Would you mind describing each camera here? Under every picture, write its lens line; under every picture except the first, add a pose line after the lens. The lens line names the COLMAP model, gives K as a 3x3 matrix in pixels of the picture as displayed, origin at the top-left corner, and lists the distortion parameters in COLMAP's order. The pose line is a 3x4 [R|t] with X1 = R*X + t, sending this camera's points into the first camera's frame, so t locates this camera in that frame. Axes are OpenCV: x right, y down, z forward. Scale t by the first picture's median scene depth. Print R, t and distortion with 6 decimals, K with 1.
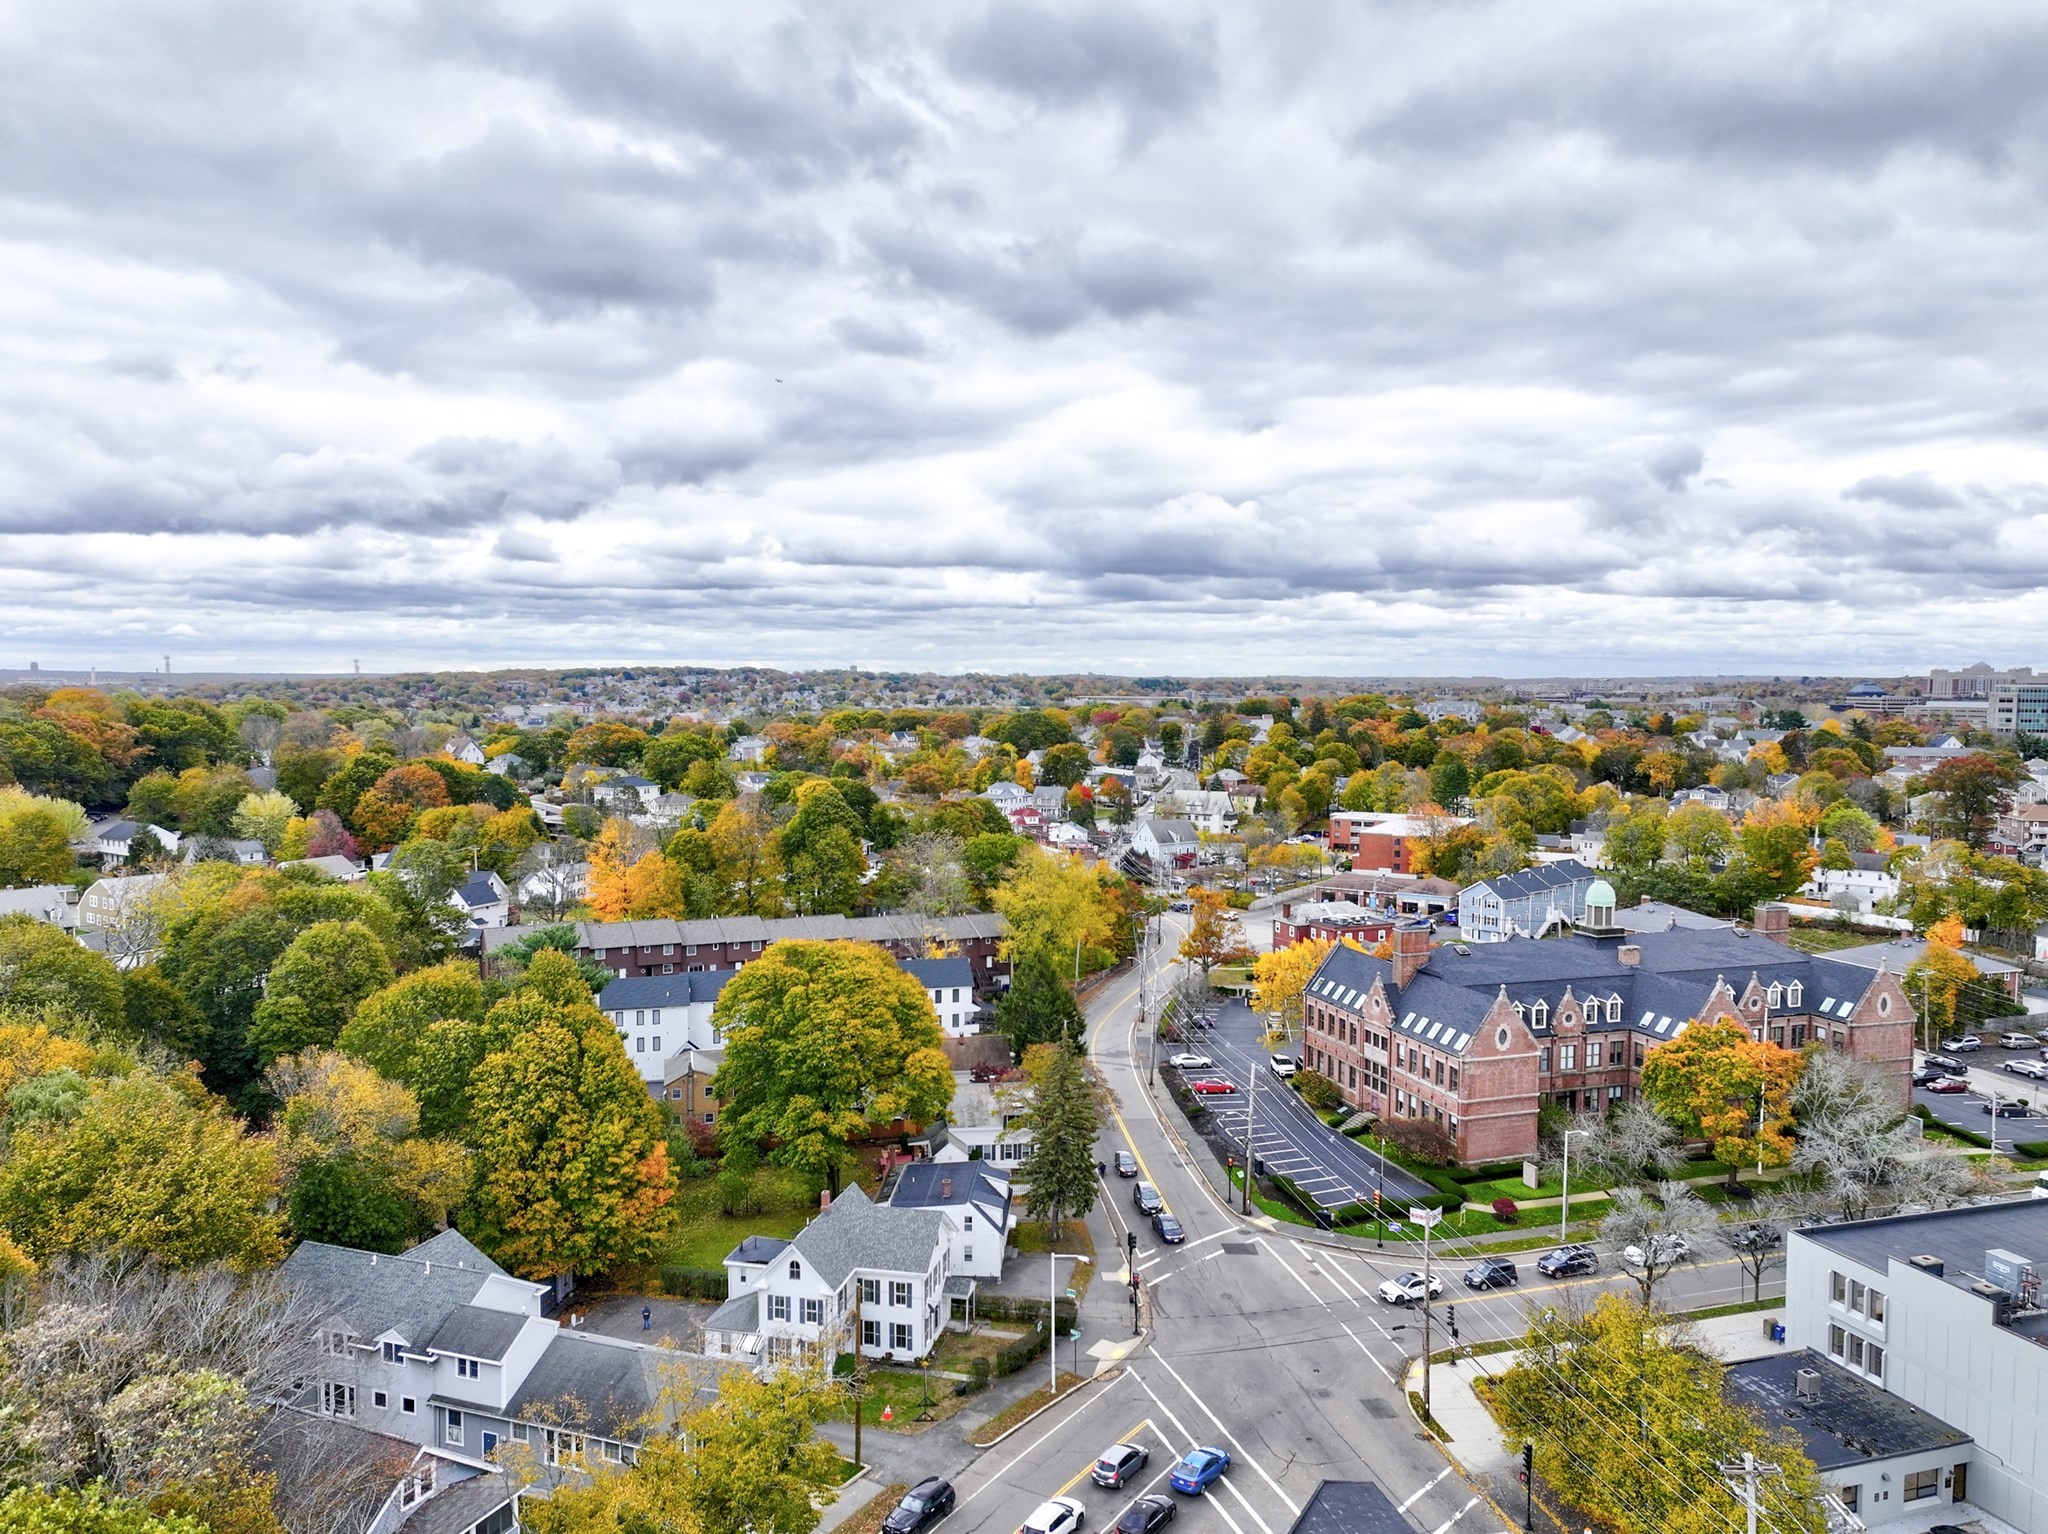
lens RADIAL K [[1424.0, 0, 1012.0], [0, 1424.0, 775.0], [0, 0, 1]] dist [0.038687, 0.002466]
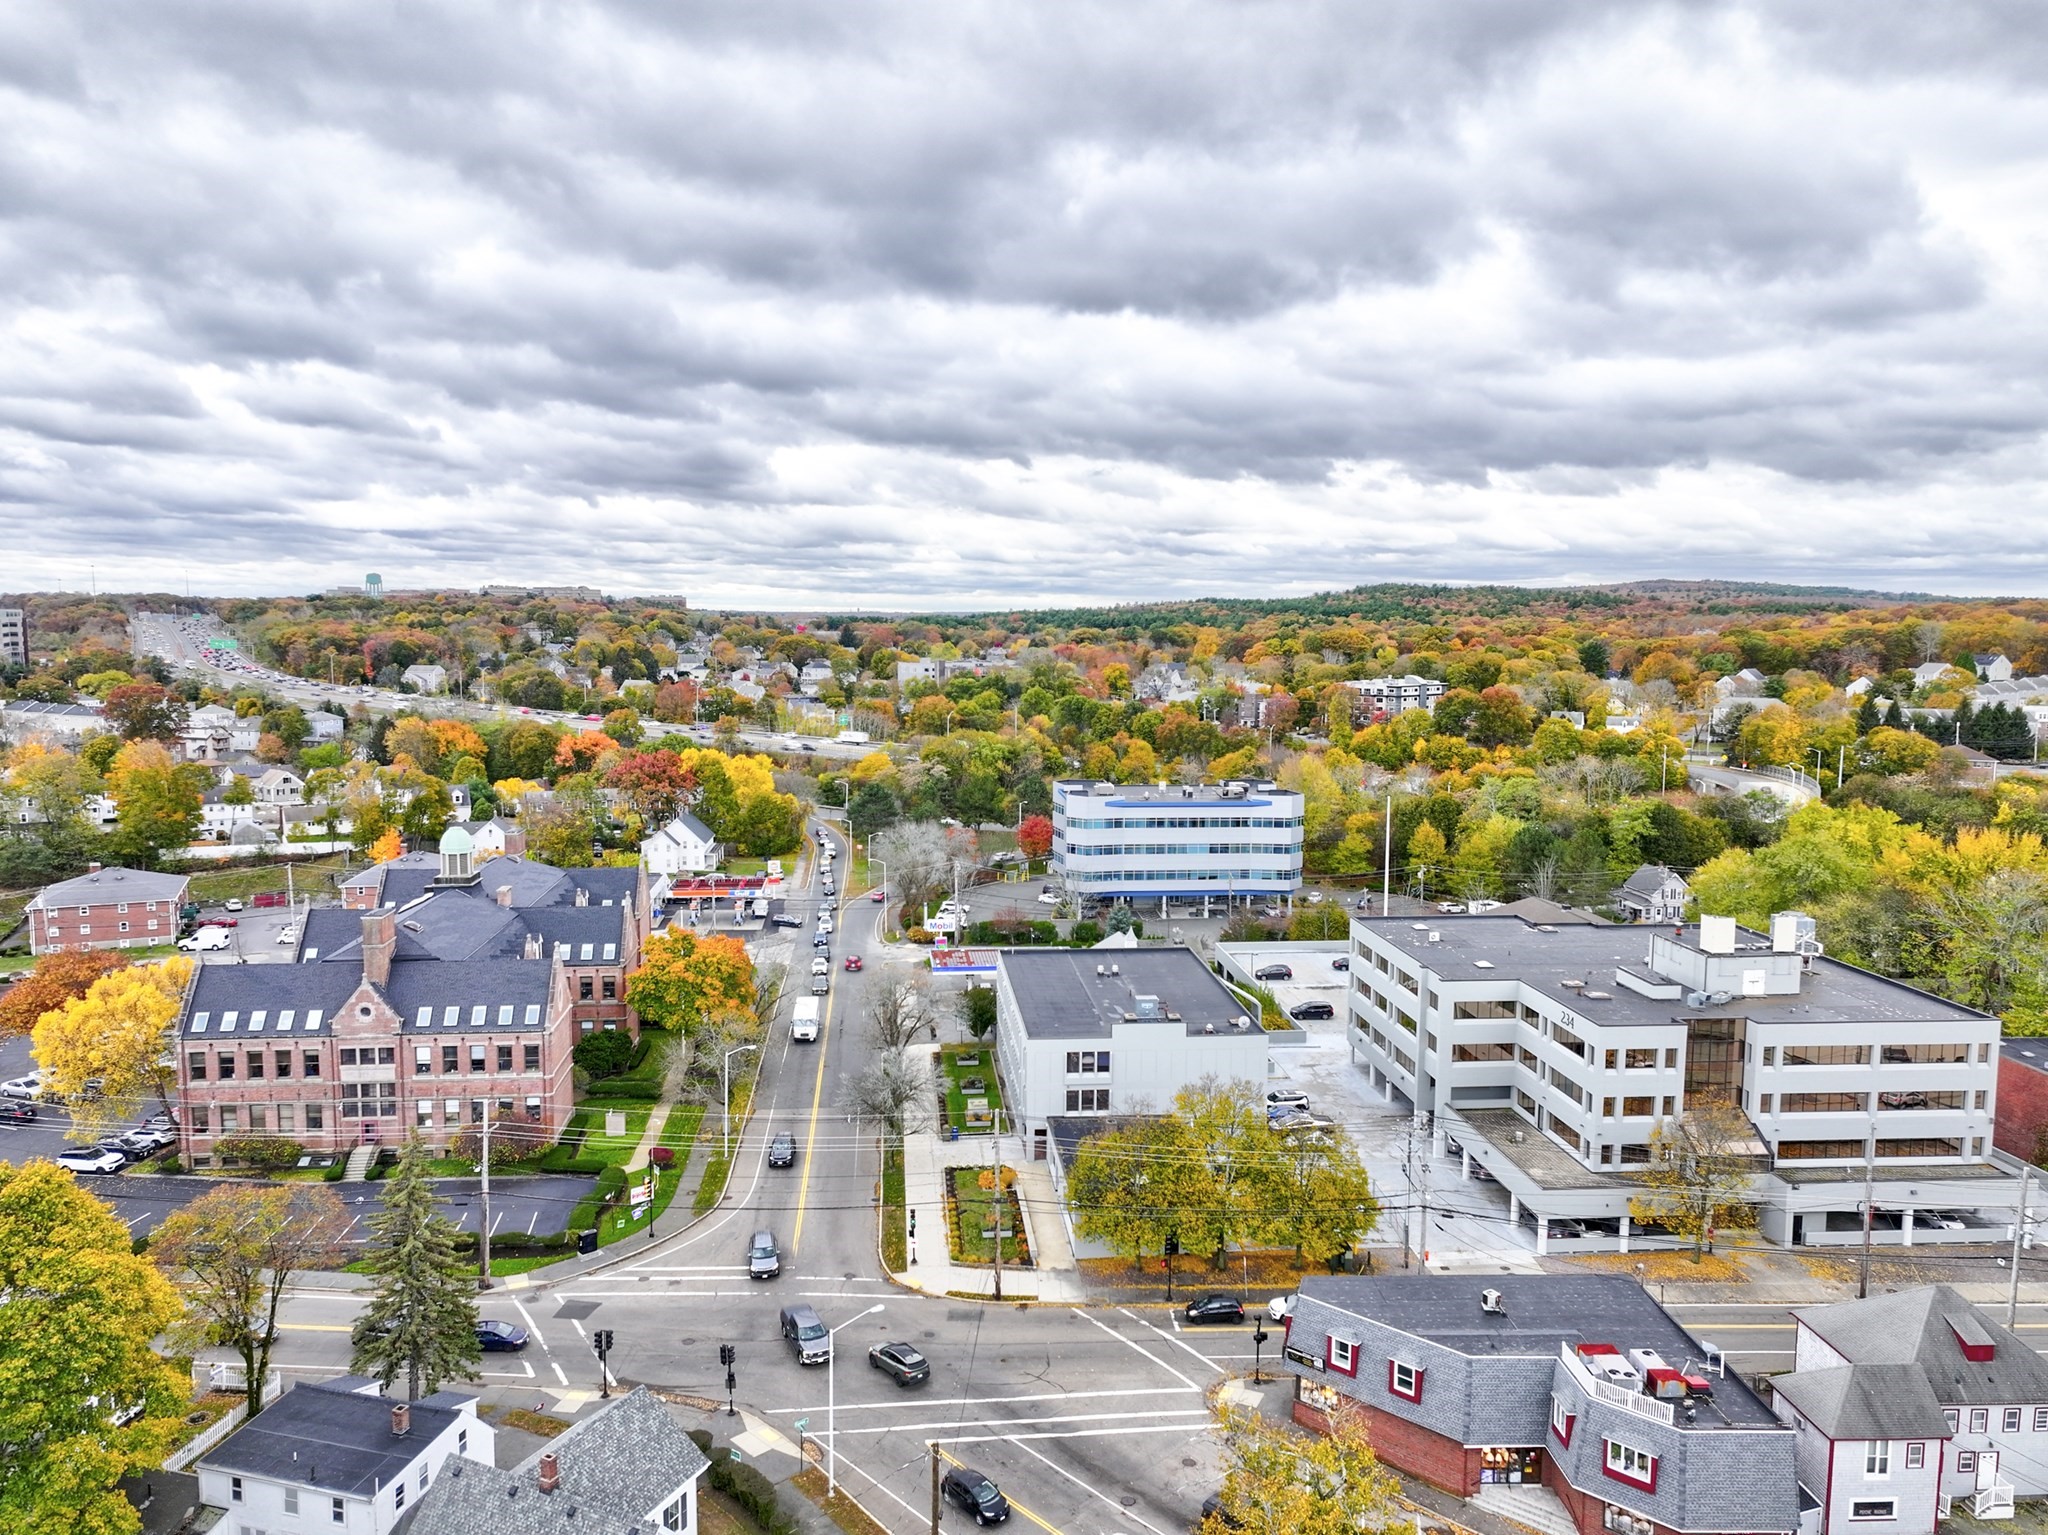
lens RADIAL K [[1440.5, 0, 1024.0], [0, 1440.5, 767.5], [0, 0, 1]] dist [0.056669, 0.003944]
pose [[0.221447, -0.103215, 0.969695, -0.458334], [0.057288, 0.994042, 0.092724, -0.035003], [-0.973488, 0.035019, 0.226040, 0.442369]]
